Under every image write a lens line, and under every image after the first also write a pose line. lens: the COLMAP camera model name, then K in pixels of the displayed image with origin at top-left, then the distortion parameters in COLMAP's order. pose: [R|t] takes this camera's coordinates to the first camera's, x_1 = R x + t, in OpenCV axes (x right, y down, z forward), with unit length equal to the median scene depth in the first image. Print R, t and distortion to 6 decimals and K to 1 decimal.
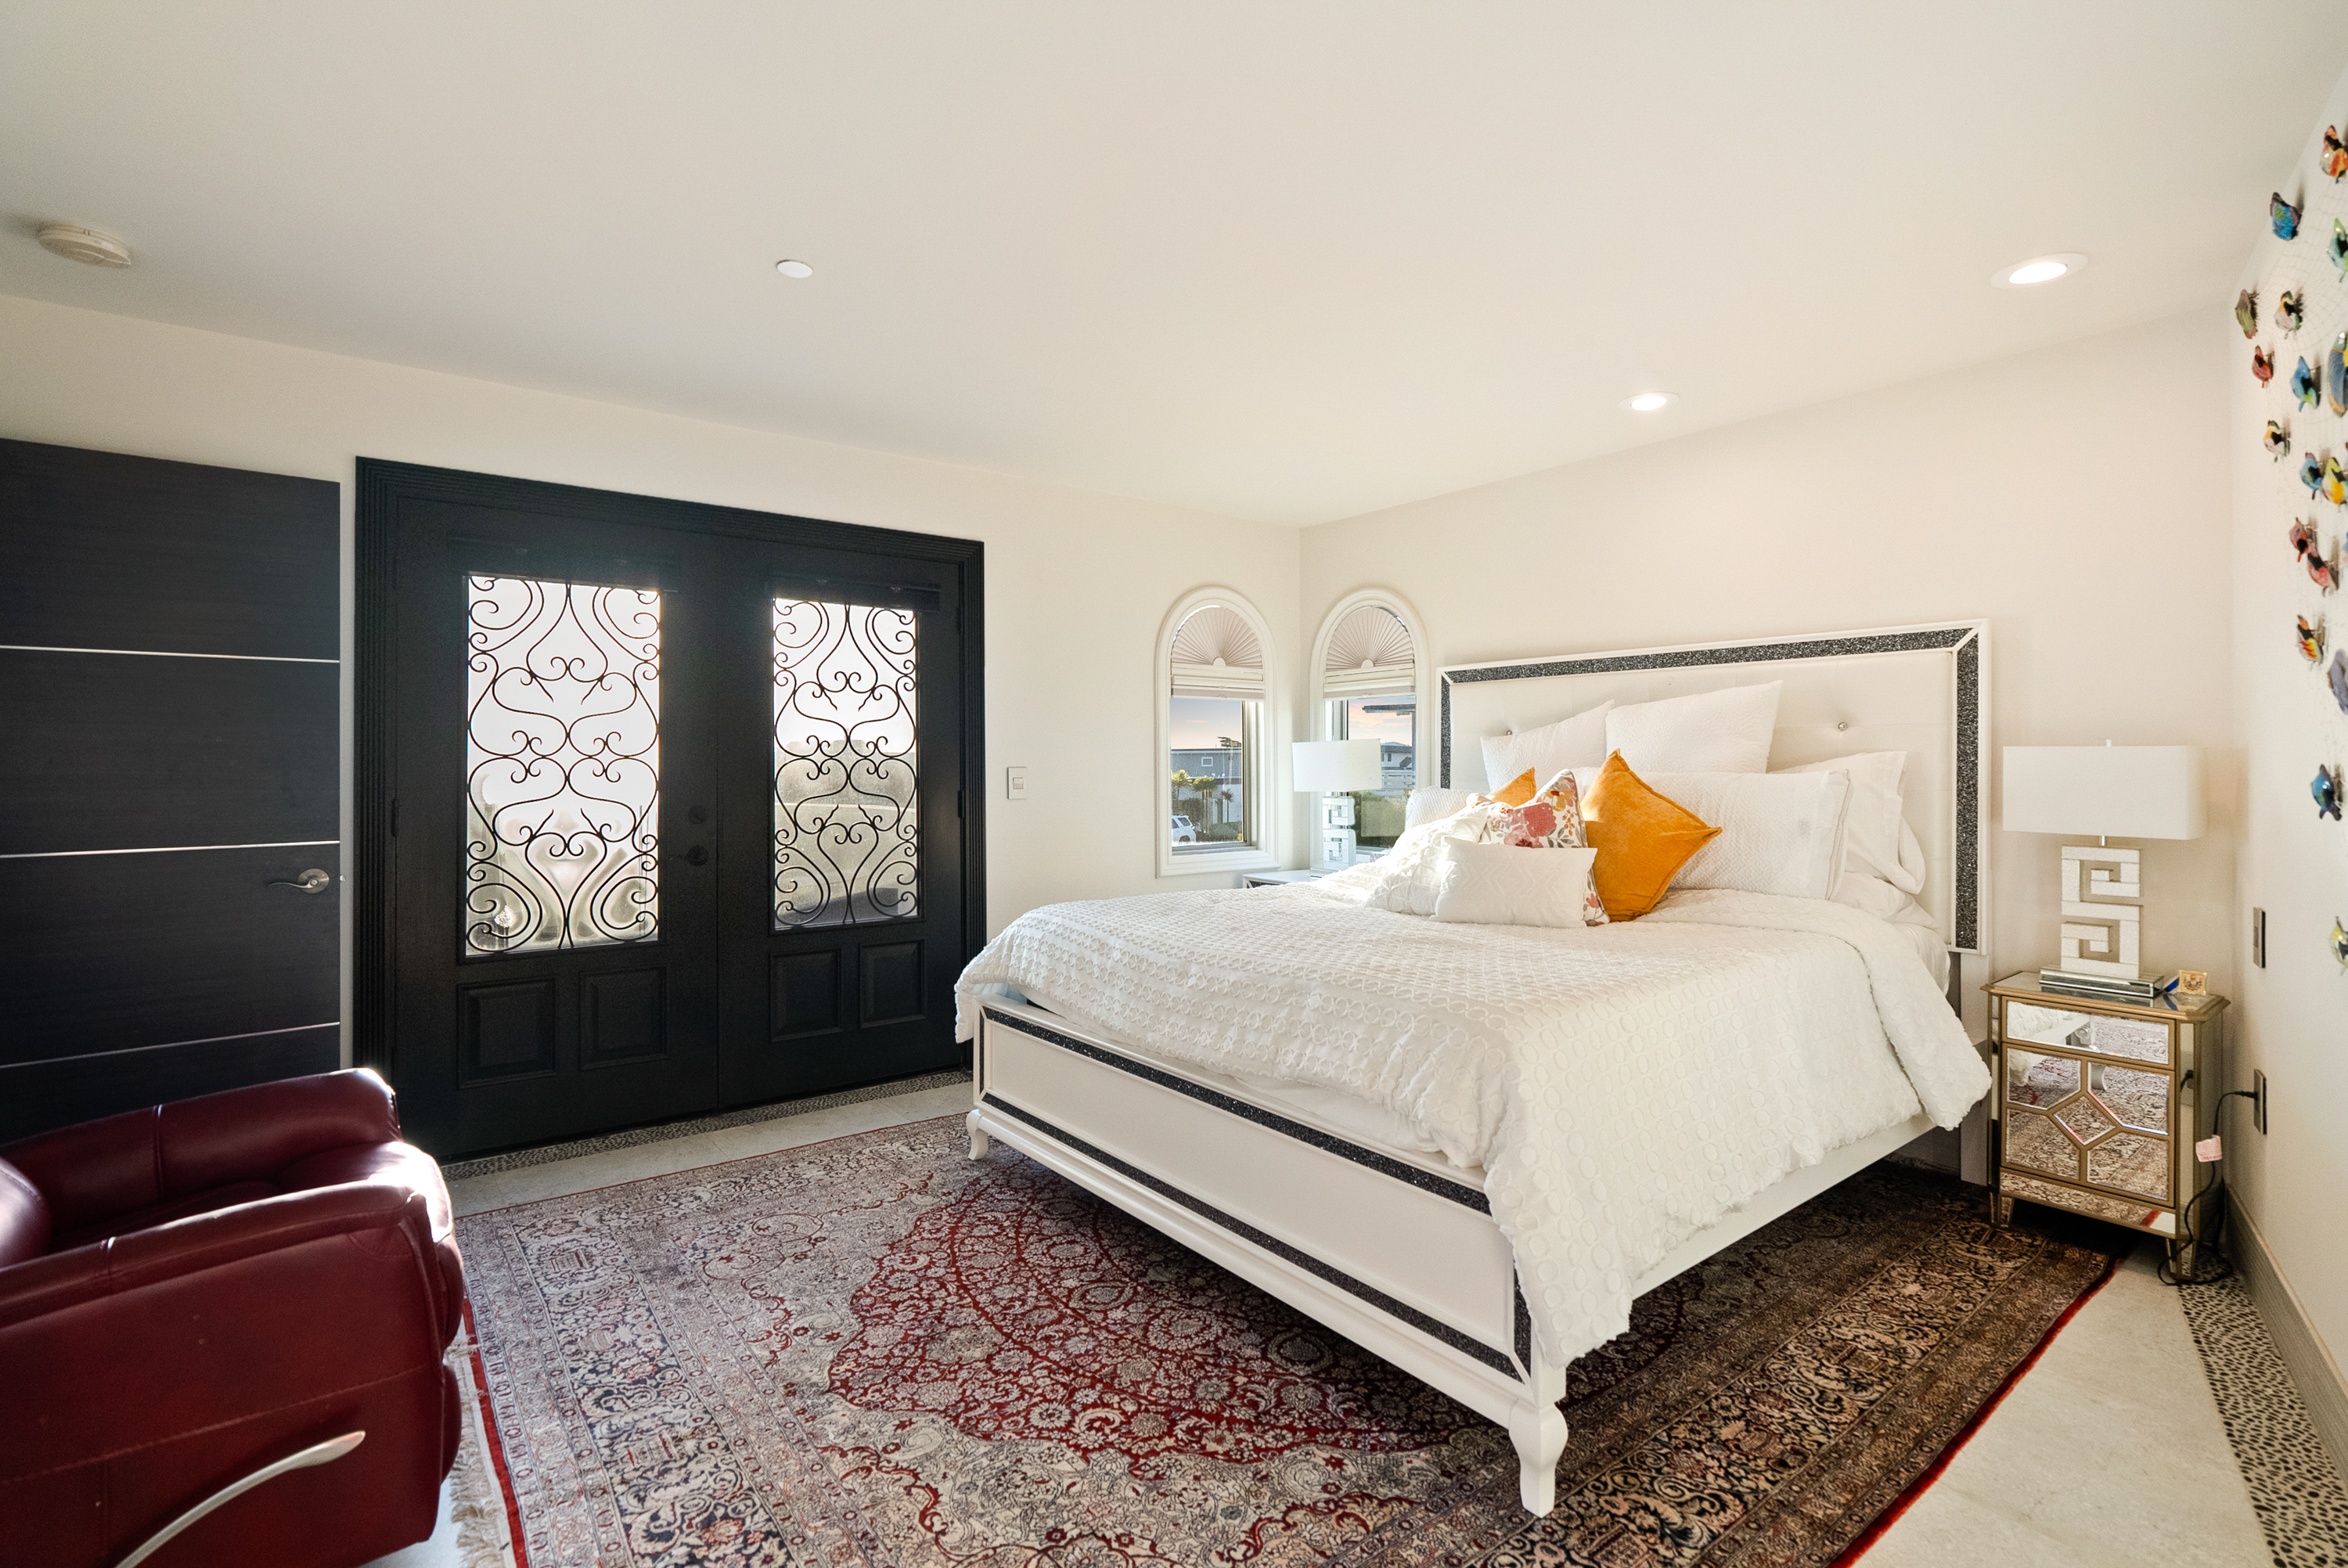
lens RADIAL K [[1078.3, 0, 1178.2], [0, 1078.3, 775.1], [0, 0, 1]] dist [-0.031081, 0.000054]
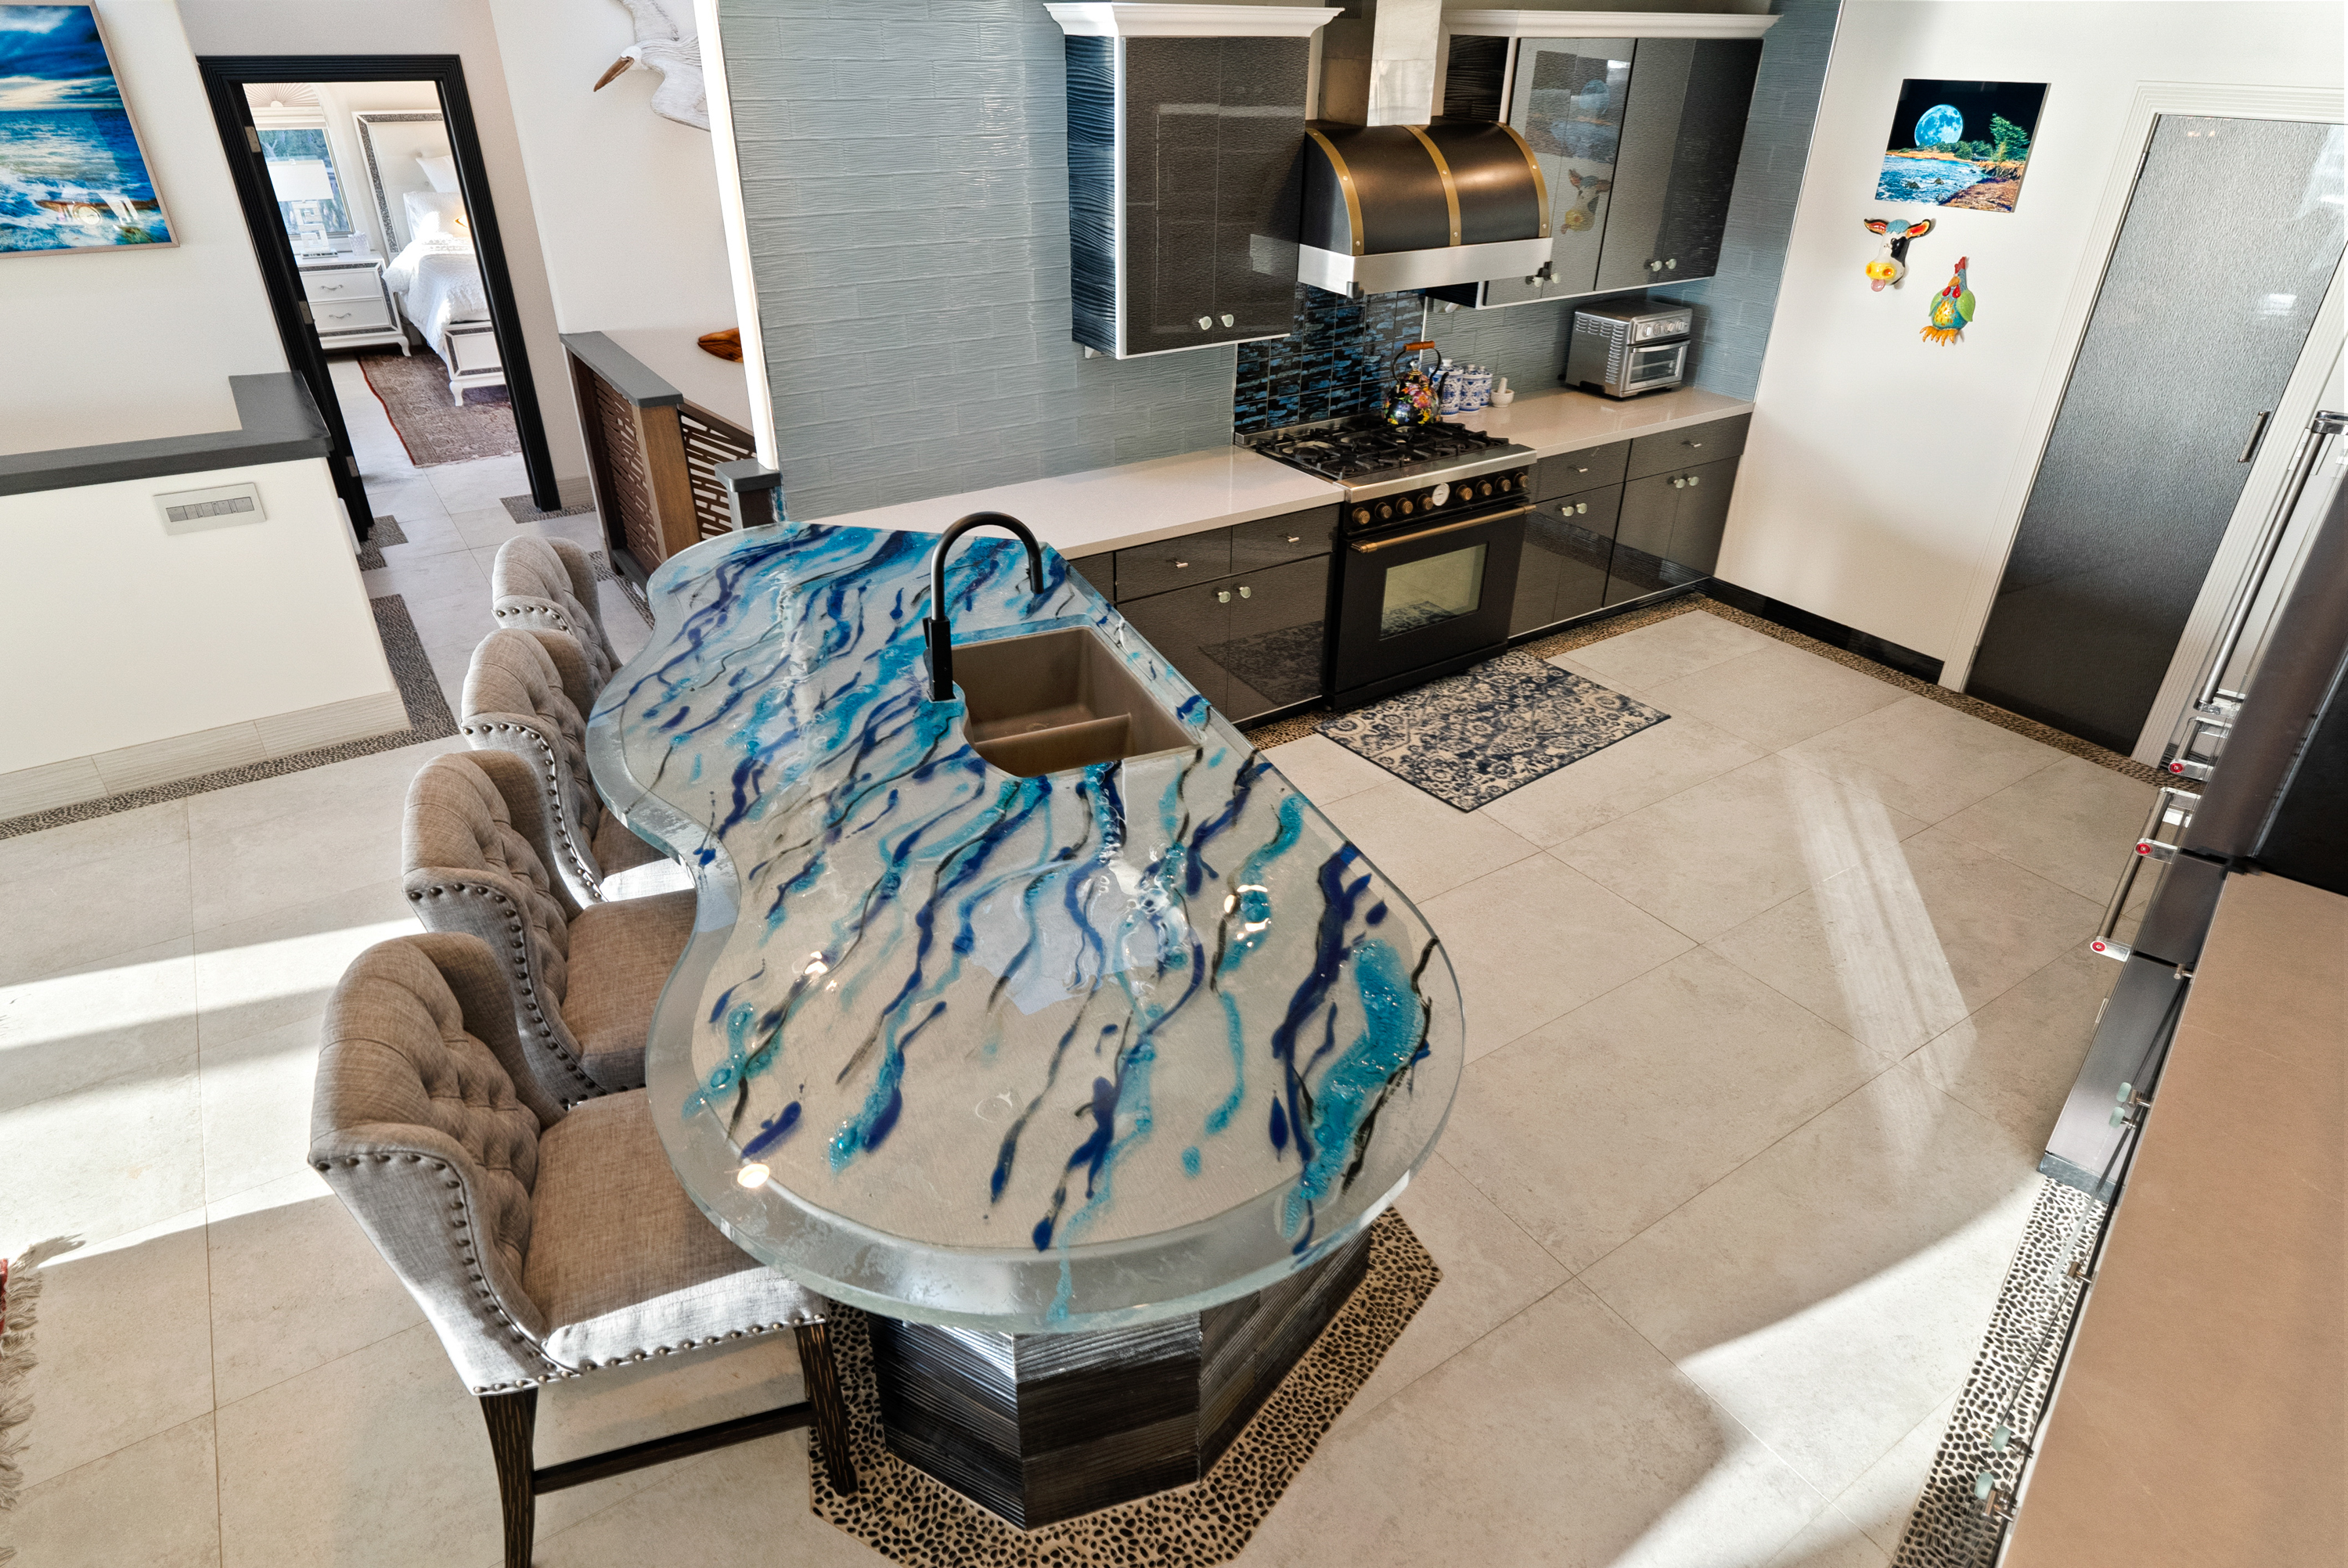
lens RADIAL K [[1342.1, 0, 1185.9], [0, 1342.1, 759.3], [0, 0, 1]] dist [-0.001008, -0.000274]
pose [[0.083457, -0.487817, 0.868947, -3.567749], [-0.004952, 0.871776, 0.489880, -0.458167], [-0.996499, -0.045187, 0.070340, -0.880170]]
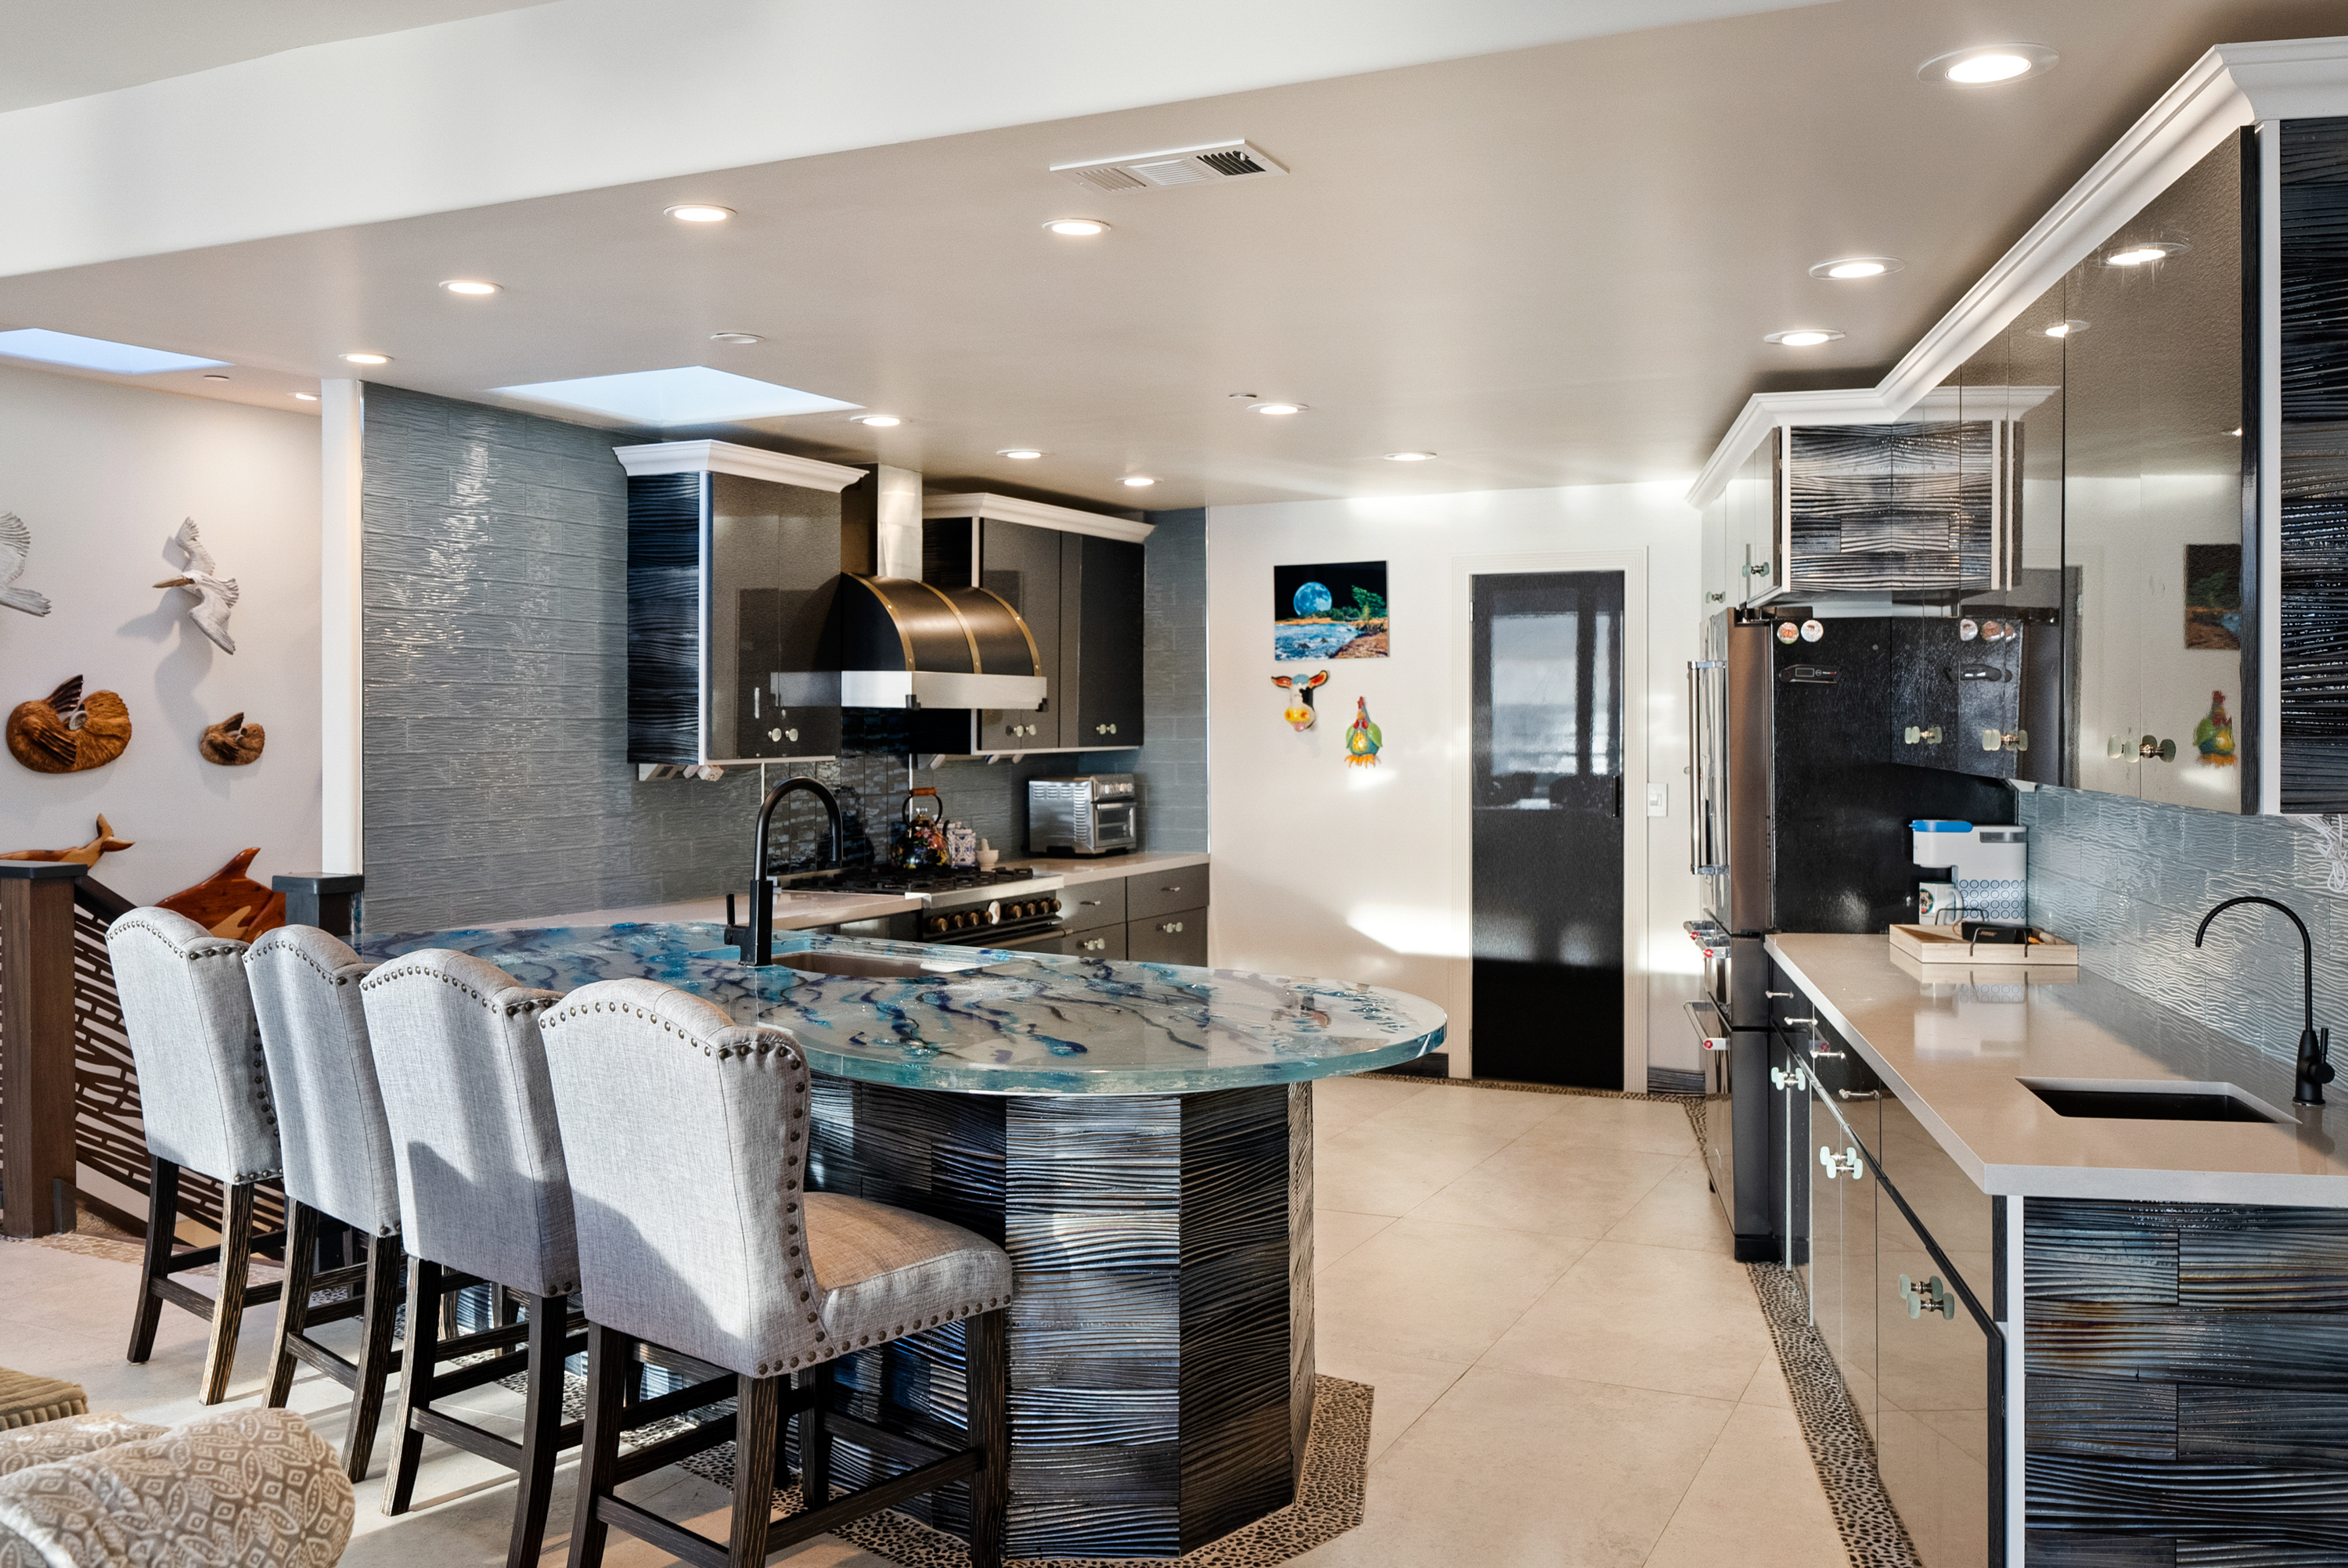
lens RADIAL K [[2004.5, 0, 1179.1], [0, 2004.5, 720.2], [0, 0, 1]] dist [0.001514, 0.003194]
pose [[-0.434625, -0.001855, 0.900610, -4.304862], [0.006558, 0.999965, 0.005224, -0.131170], [-0.900588, 0.008177, -0.434597, -0.114574]]
